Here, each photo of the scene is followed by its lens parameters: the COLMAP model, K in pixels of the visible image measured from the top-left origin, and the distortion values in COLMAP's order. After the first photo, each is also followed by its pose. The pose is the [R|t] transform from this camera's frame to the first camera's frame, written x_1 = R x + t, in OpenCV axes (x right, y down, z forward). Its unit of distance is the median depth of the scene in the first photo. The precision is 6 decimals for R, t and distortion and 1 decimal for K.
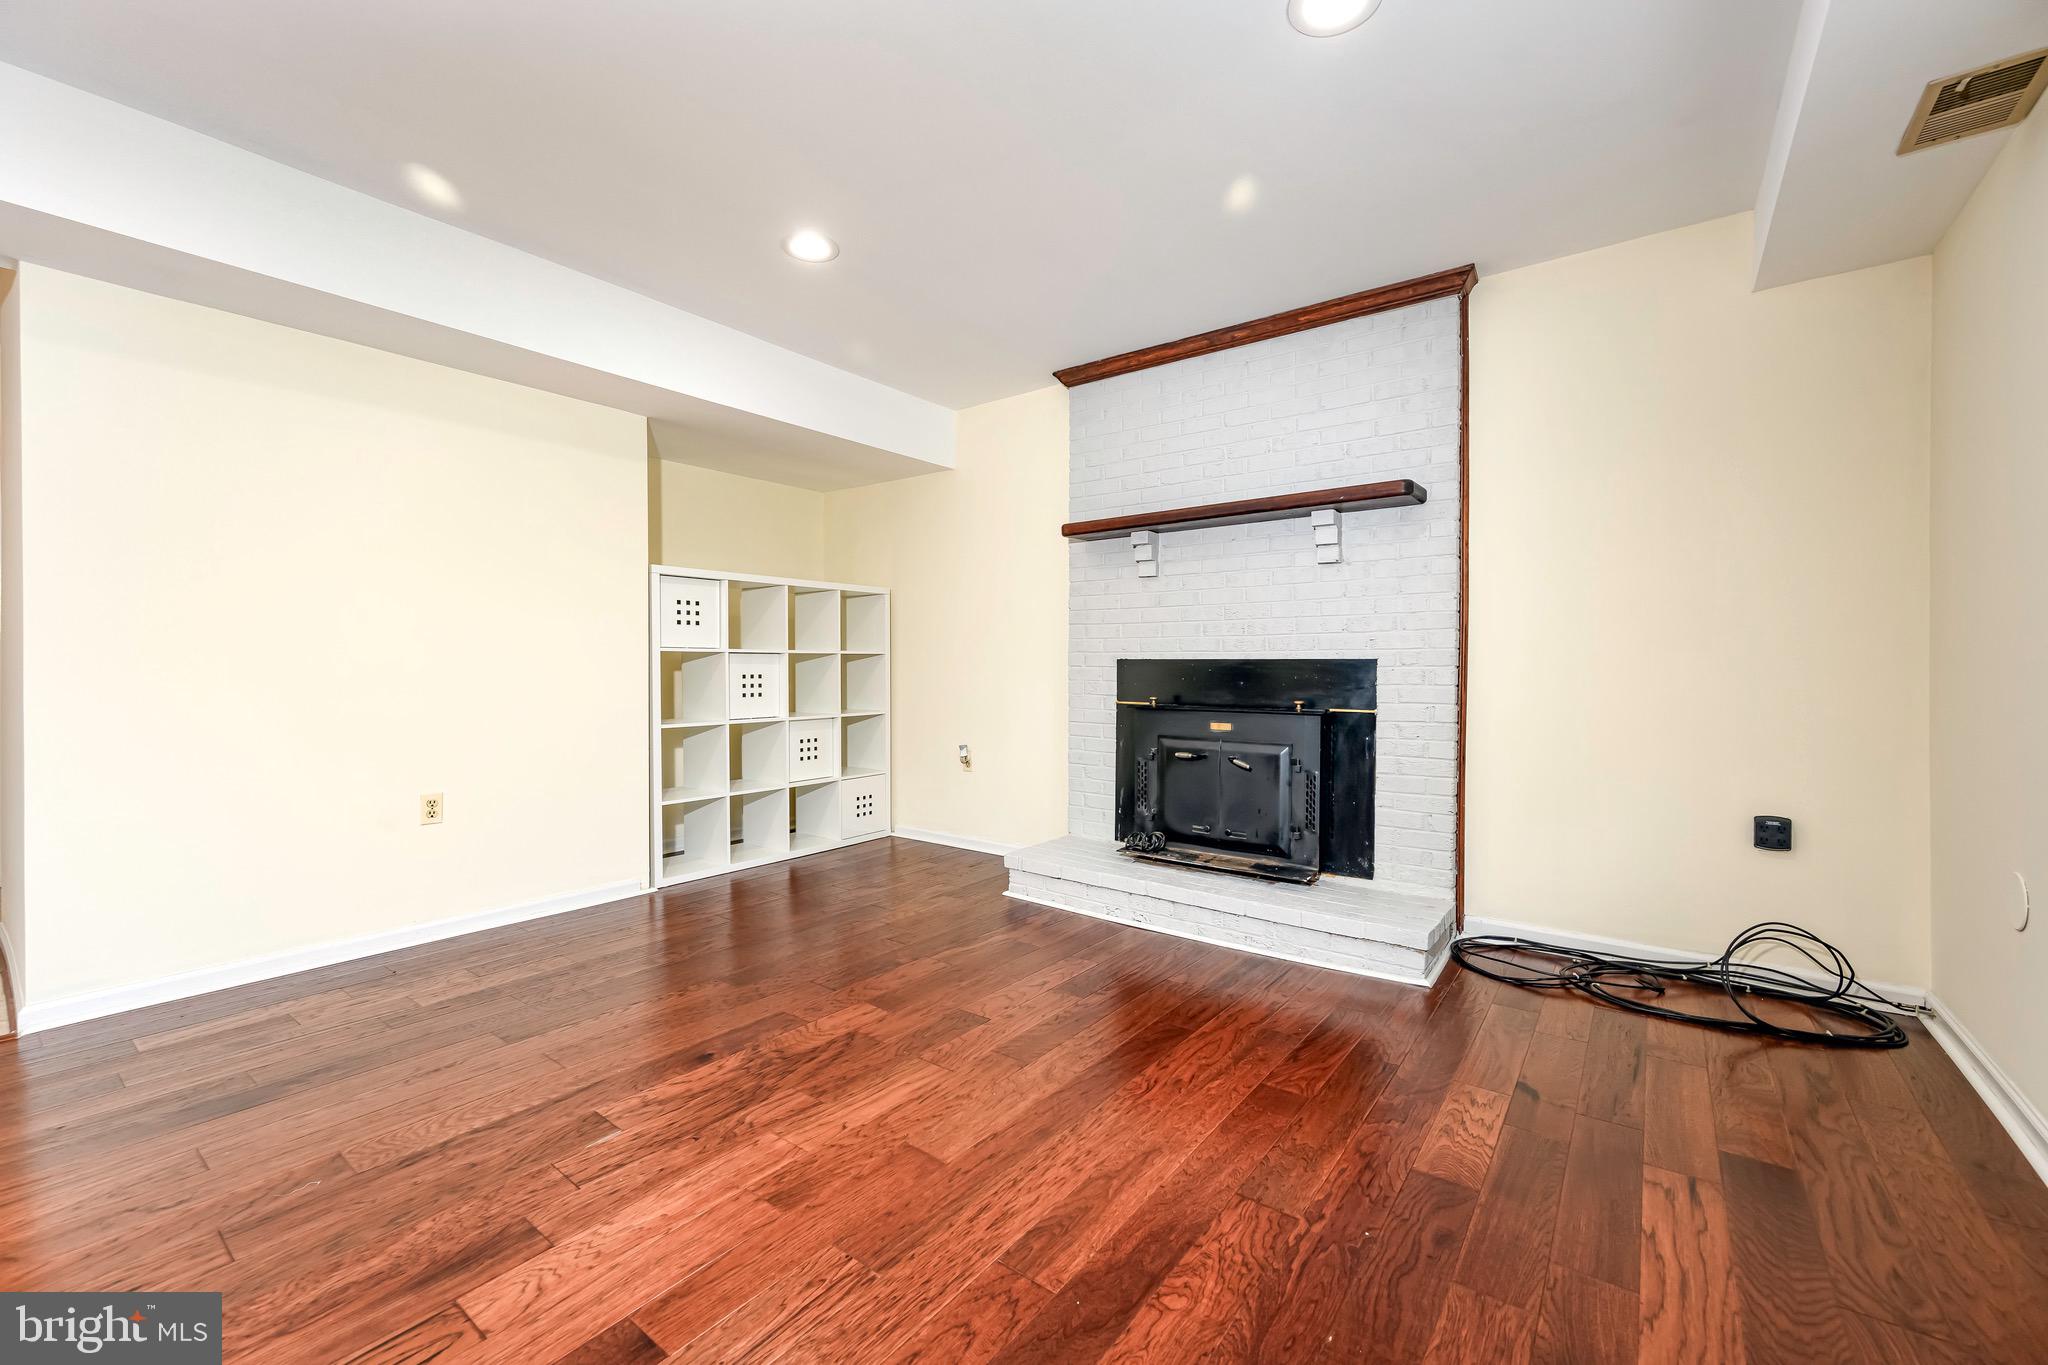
lens RADIAL K [[826.6, 0, 1018.4], [0, 826.6, 680.7], [0, 0, 1]] dist [0.011735, 0.000138]
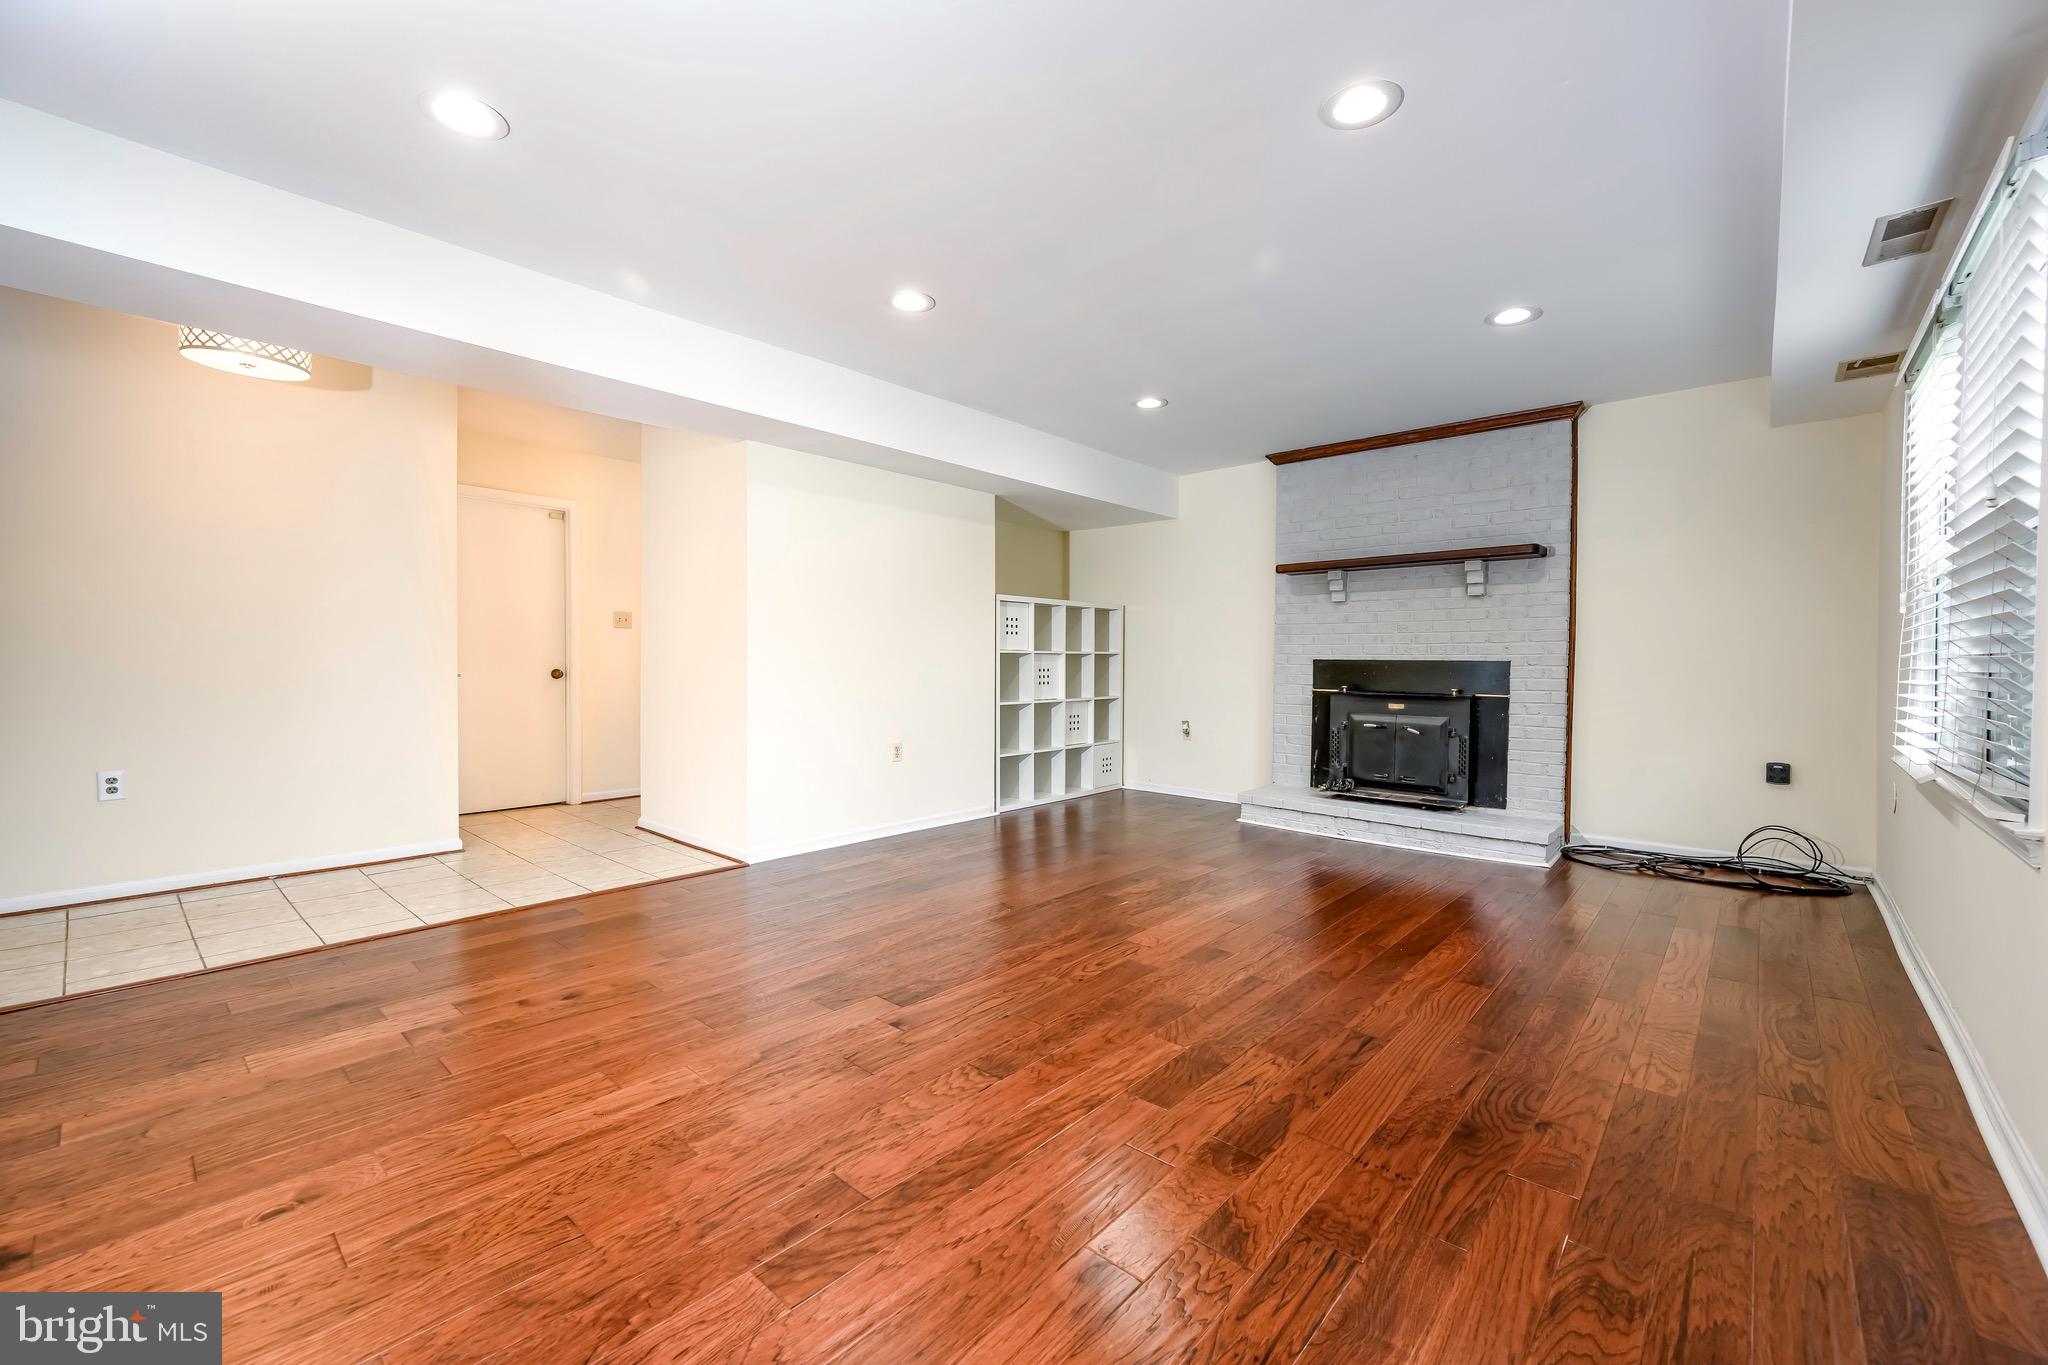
lens RADIAL K [[826.6, 0, 1027.3], [0, 826.6, 680.9], [0, 0, 1]] dist [0.011735, 0.000138]
pose [[0.997574, 0.006373, -0.069320, -0.329945], [-0.005792, 0.999946, 0.008572, 0.001790], [0.069371, -0.008149, 0.997558, -0.548111]]
